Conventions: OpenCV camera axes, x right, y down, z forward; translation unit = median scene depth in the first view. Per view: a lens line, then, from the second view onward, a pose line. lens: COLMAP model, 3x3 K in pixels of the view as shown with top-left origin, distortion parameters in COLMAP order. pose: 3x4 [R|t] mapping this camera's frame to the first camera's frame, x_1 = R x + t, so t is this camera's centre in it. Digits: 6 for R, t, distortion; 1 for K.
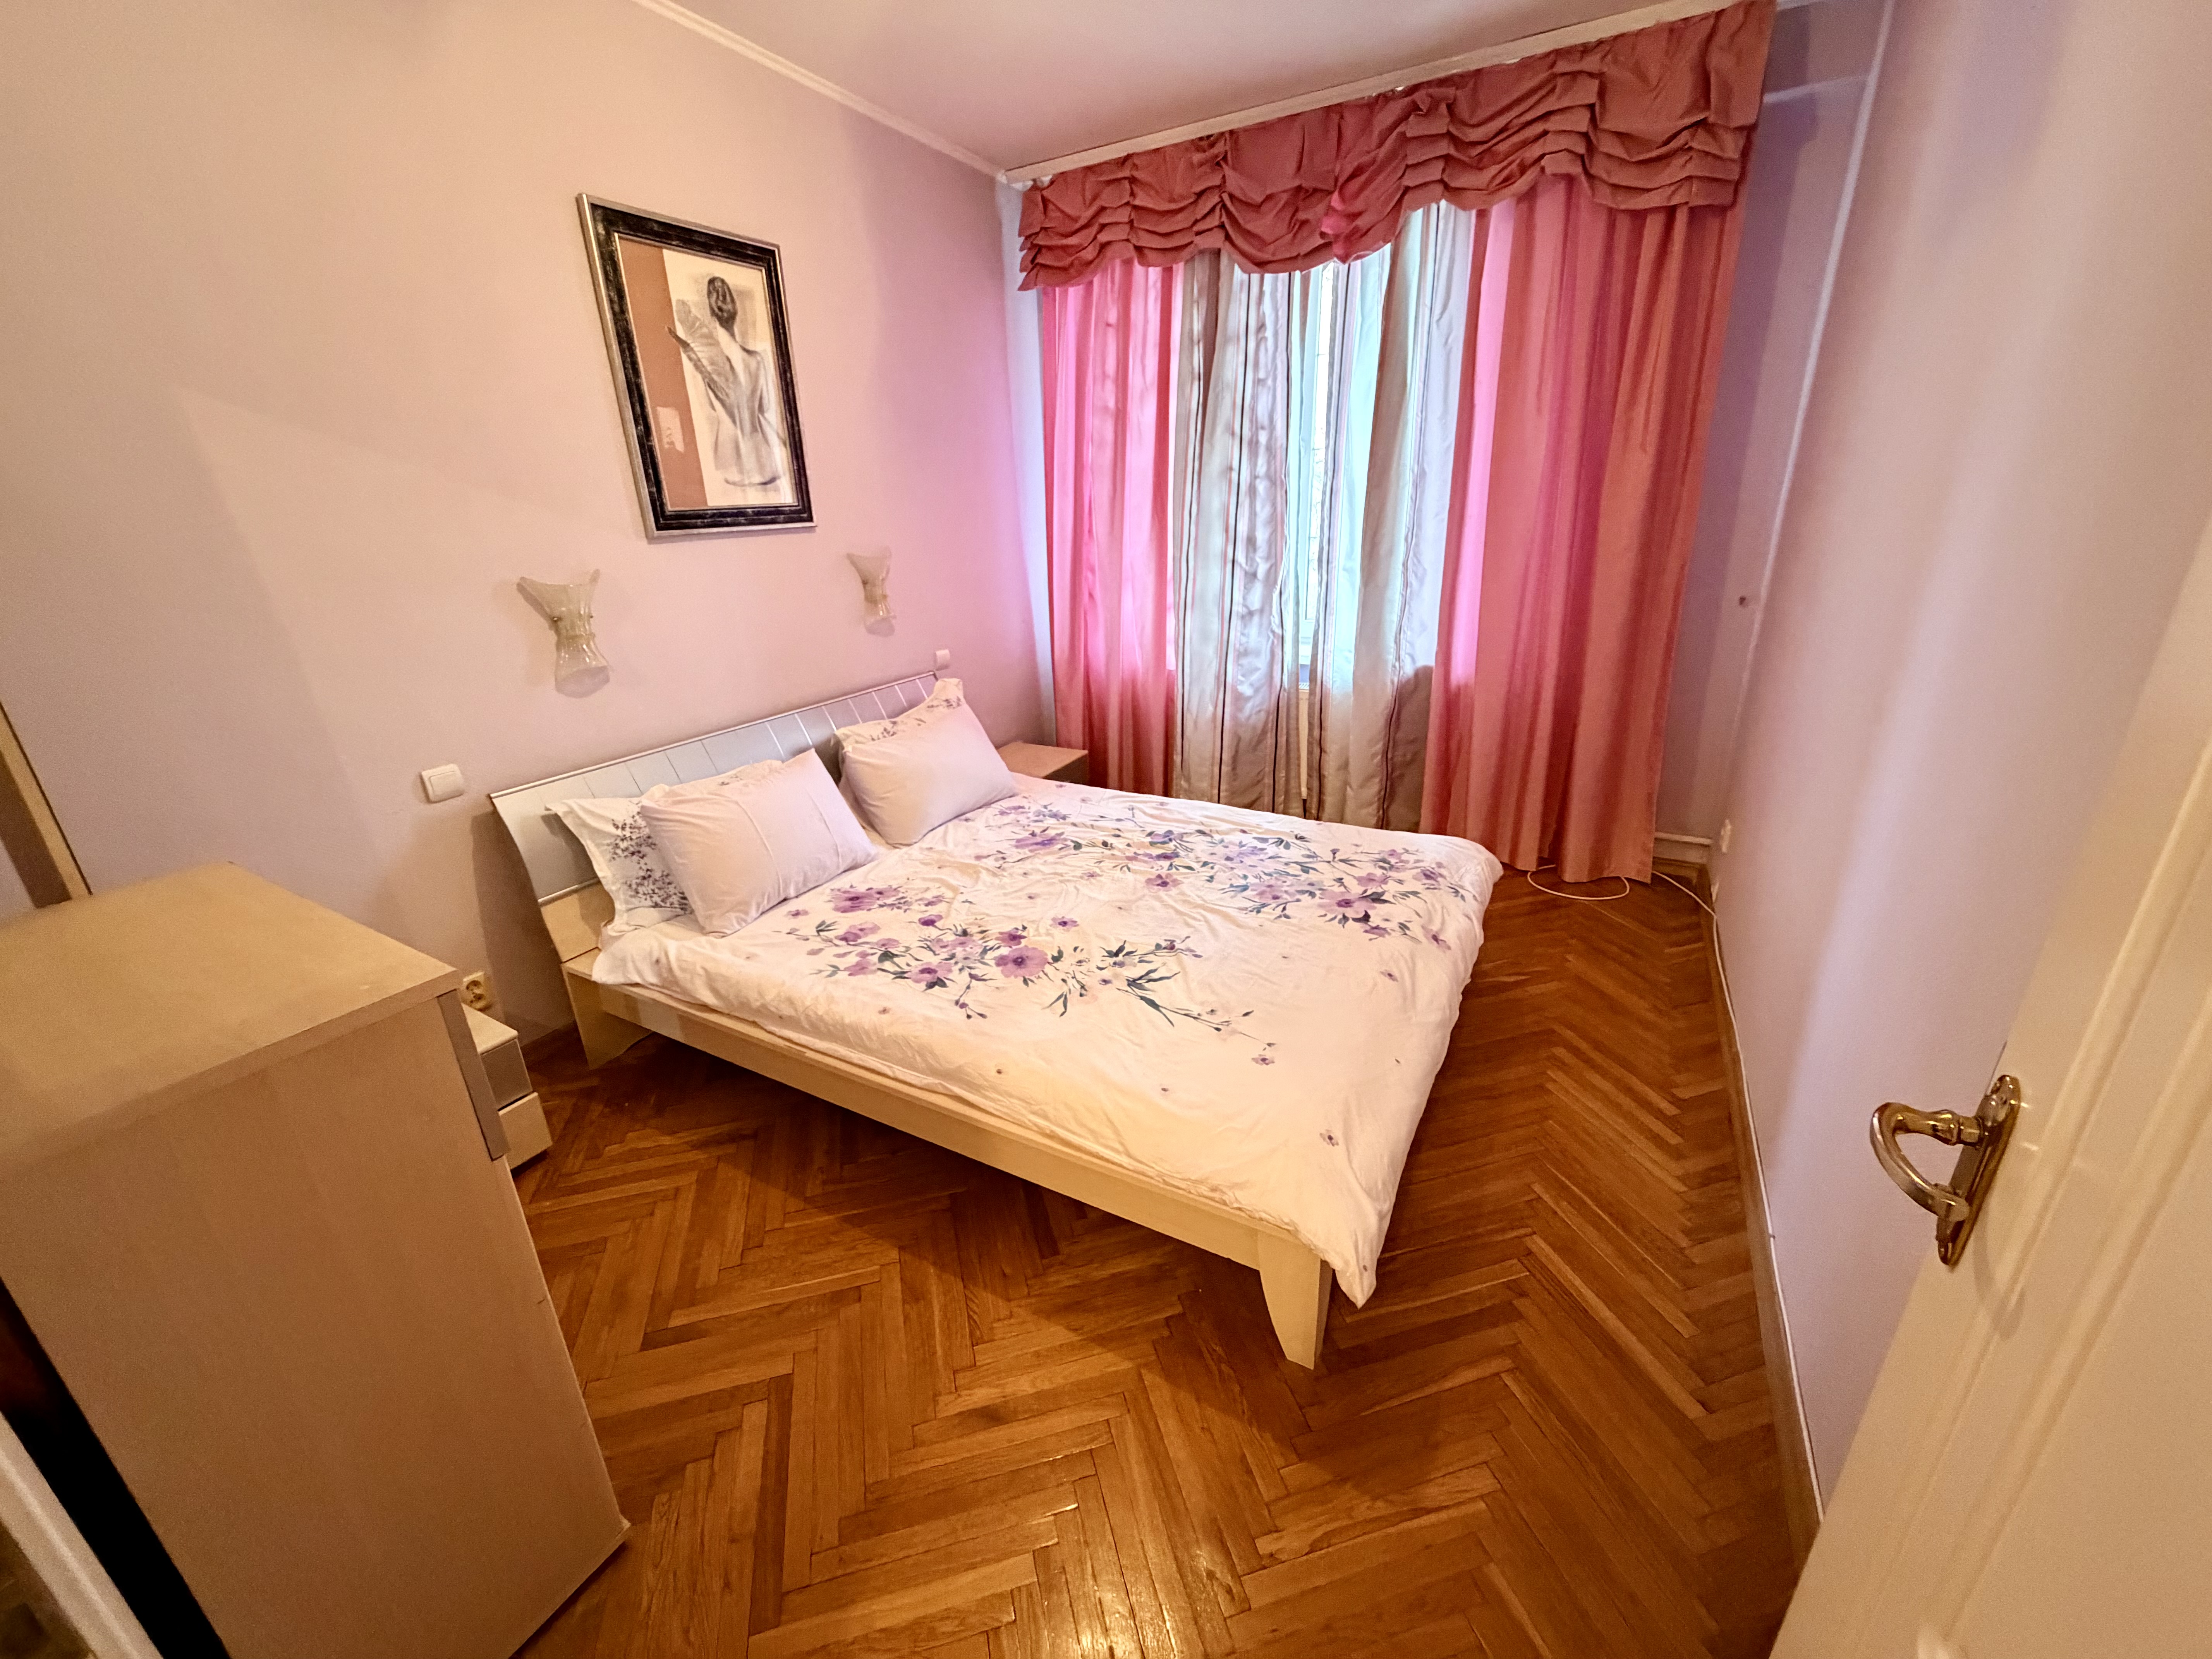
lens RADIAL K [[886.3, 0, 1101.5], [0, 886.3, 848.6], [0, 0, 1]] dist [0.003424, -0.000256]
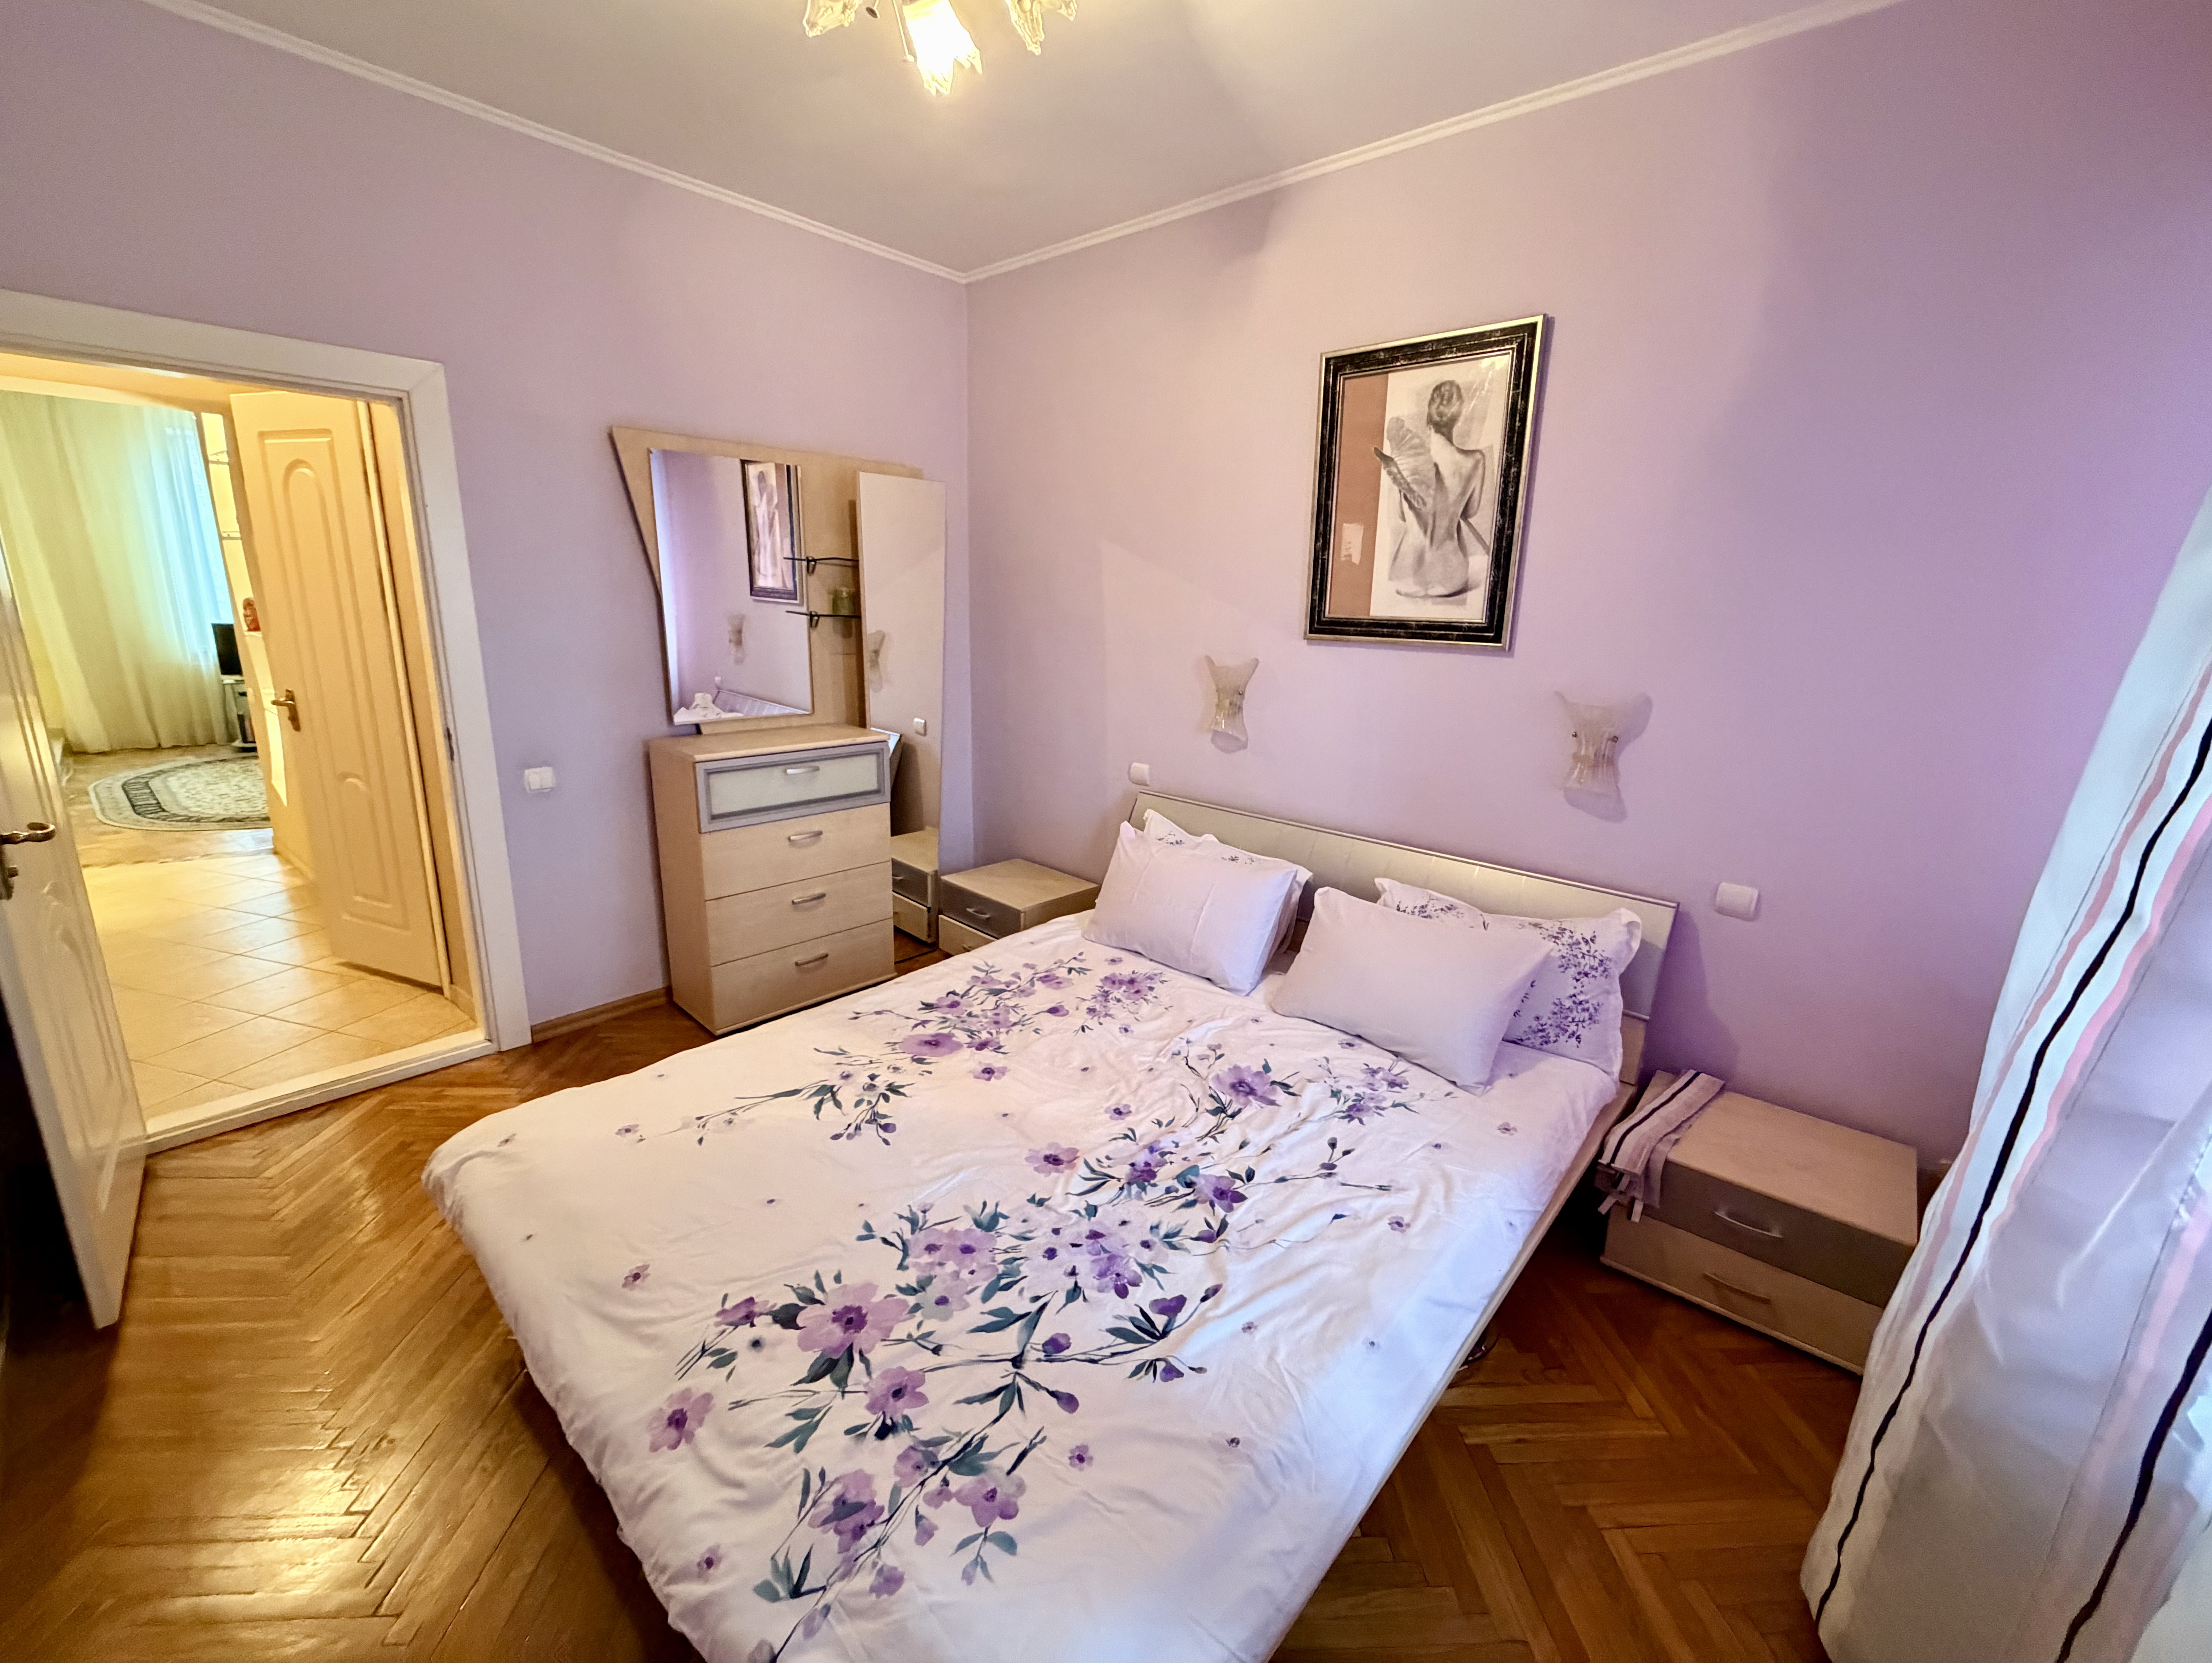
lens RADIAL K [[893.2, 0, 1100.4], [0, 893.2, 815.6], [0, 0, 1]] dist [-0.003166, 0.000051]
pose [[-0.229750, 0.258154, -0.938388, 0.640653], [-0.381983, 0.862895, 0.330909, -0.432020], [0.895156, 0.434475, -0.099639, 0.983467]]
